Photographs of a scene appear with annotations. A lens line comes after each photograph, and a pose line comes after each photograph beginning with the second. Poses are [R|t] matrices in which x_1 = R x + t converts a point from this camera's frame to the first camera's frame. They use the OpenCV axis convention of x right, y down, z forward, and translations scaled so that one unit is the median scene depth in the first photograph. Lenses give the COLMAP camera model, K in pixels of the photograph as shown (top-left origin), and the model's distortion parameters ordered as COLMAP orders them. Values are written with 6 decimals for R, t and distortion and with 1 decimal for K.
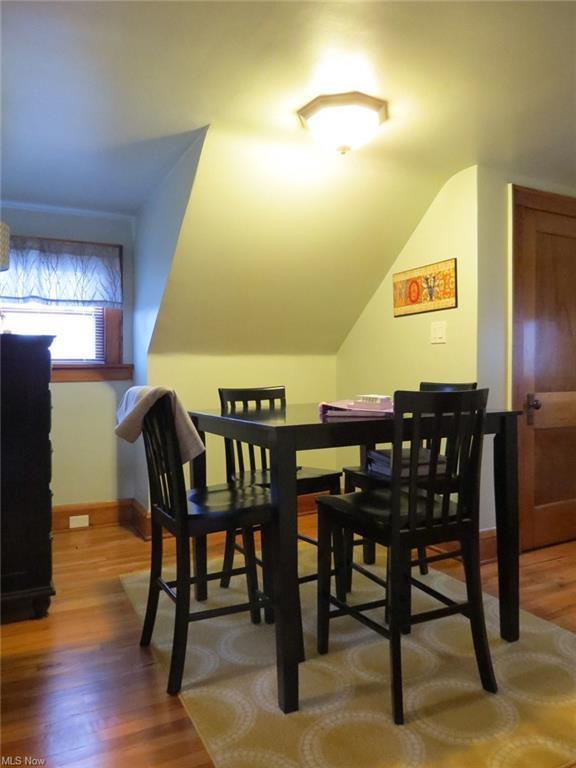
lens RADIAL K [[548.7, 0, 288.0], [0, 548.7, 384.0], [0, 0, 1]] dist [0.000516, 0.000859]
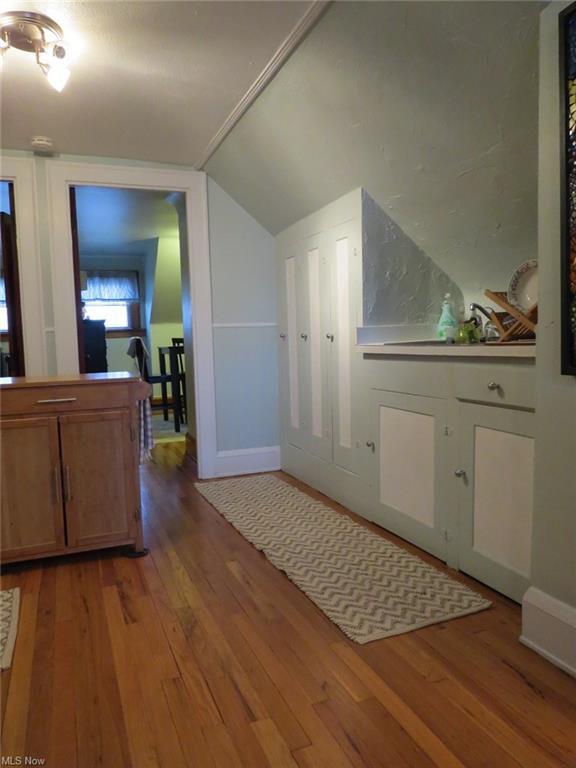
lens RADIAL K [[548.7, 0, 288.0], [0, 548.7, 384.0], [0, 0, 1]] dist [0.000516, 0.000859]
pose [[0.994543, -0.012578, -0.103567, 0.492097], [0.019653, 0.997520, 0.067579, 0.044326], [0.102460, -0.069246, 0.992324, -1.071214]]
